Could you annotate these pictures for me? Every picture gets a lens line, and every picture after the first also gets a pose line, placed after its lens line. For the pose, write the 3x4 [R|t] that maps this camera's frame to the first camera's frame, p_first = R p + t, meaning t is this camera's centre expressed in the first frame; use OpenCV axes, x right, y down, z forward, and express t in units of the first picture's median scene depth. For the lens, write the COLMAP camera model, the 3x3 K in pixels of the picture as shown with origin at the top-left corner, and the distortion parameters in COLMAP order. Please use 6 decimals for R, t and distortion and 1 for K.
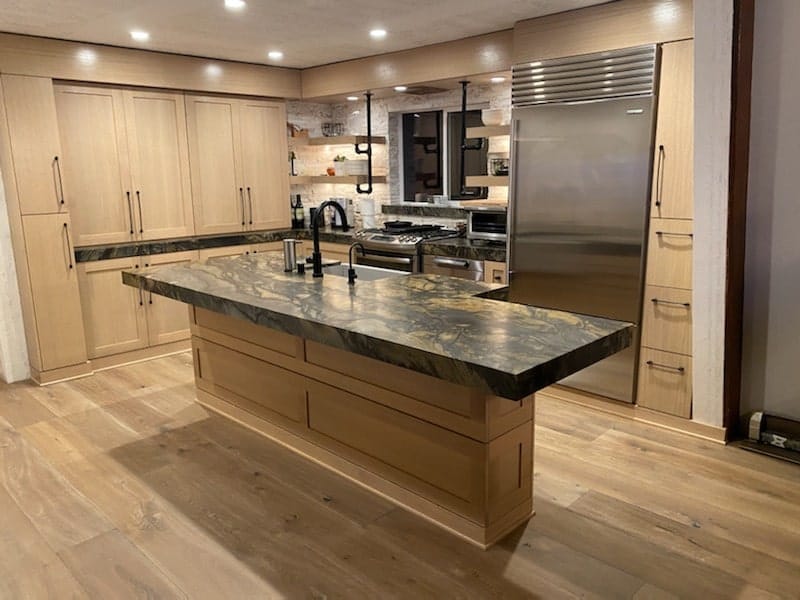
lens RADIAL K [[609.0, 0, 400.0], [0, 609.0, 300.0], [0, 0, 1]] dist [0.016697, -0.001975]
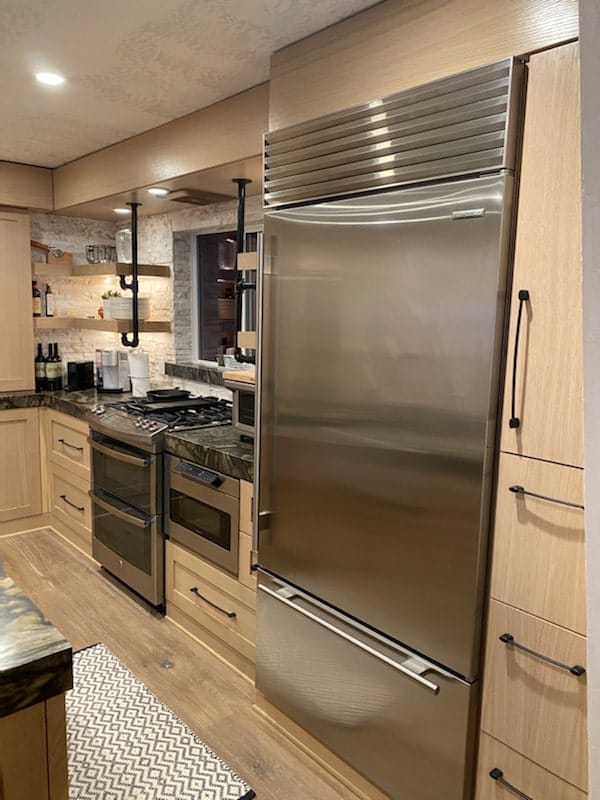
lens RADIAL K [[608.7, 0, 296.5], [0, 608.7, 397.6], [0, 0, 1]] dist [0.022726, -0.009497]
pose [[0.996377, 0.048162, -0.070099, 0.231811], [-0.052660, 0.996573, -0.063795, -0.109036], [0.066786, 0.067256, 0.995498, 0.434594]]
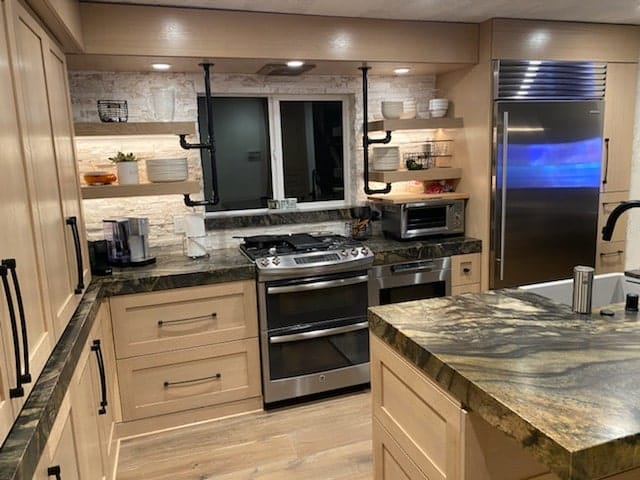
lens RADIAL K [[487.2, 0, 320.0], [0, 487.2, 240.0], [0, 0, 1]] dist [0.016697, -0.001975]
pose [[0.455398, -0.158809, 0.876009, -0.632555], [0.219964, 0.973527, 0.062138, -0.184775], [-0.862687, 0.164393, 0.478275, 0.814729]]
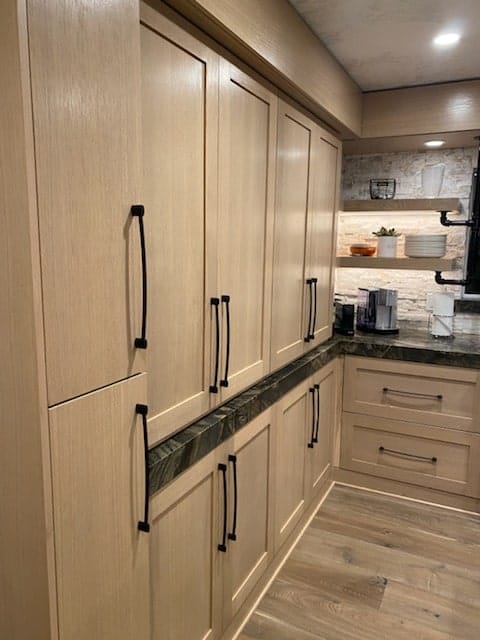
lens RADIAL K [[487.2, 0, 240.0], [0, 487.2, 320.0], [0, 0, 1]] dist [0.016697, -0.001975]
pose [[0.948892, -0.025620, 0.314560, -0.582614], [0.041975, 0.998090, -0.045329, -0.158761], [-0.312798, 0.056216, 0.948155, 0.737787]]
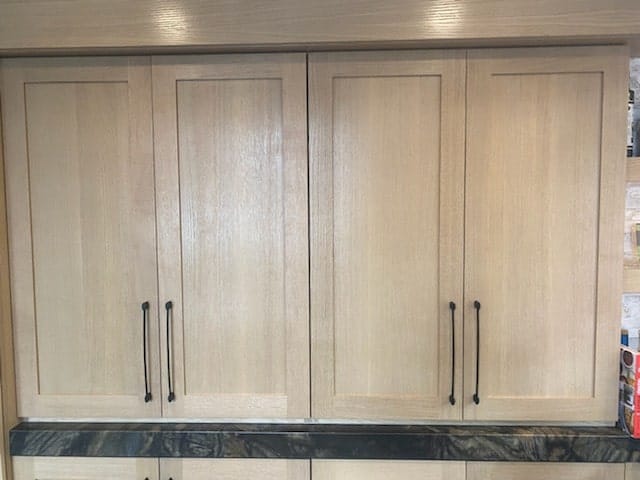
lens RADIAL K [[487.2, 0, 320.0], [0, 487.2, 240.0], [0, 0, 1]] dist [0.016697, -0.001975]
pose [[0.674600, 0.054705, -0.736154, -0.131170], [-0.154115, 0.985712, -0.067979, -0.234726], [0.721916, 0.159311, 0.673392, 0.932059]]
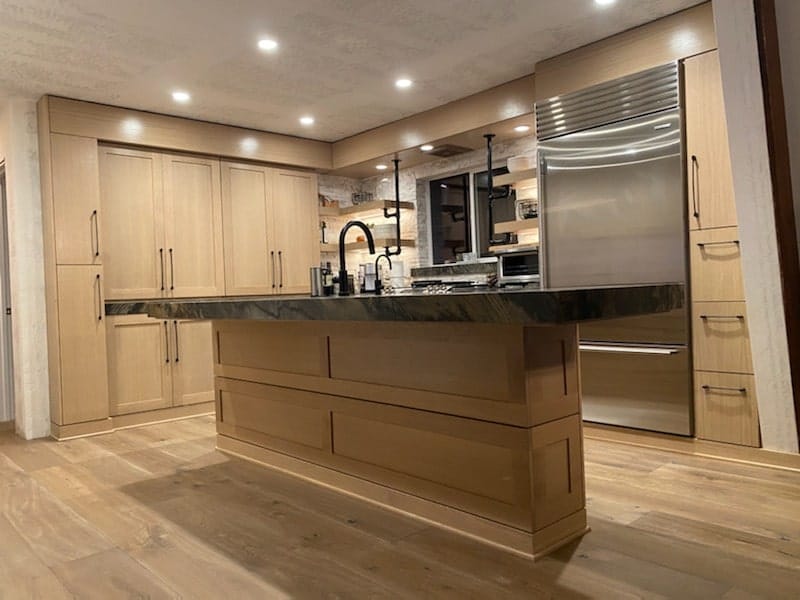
lens RADIAL K [[608.7, 0, 399.5], [0, 608.7, 302.7], [0, 0, 1]] dist [0.022726, -0.009497]
pose [[0.998351, -0.023443, -0.052394, 0.002745], [0.012829, 0.980838, -0.194403, 0.124277], [0.055947, 0.193410, 0.979522, 0.045808]]
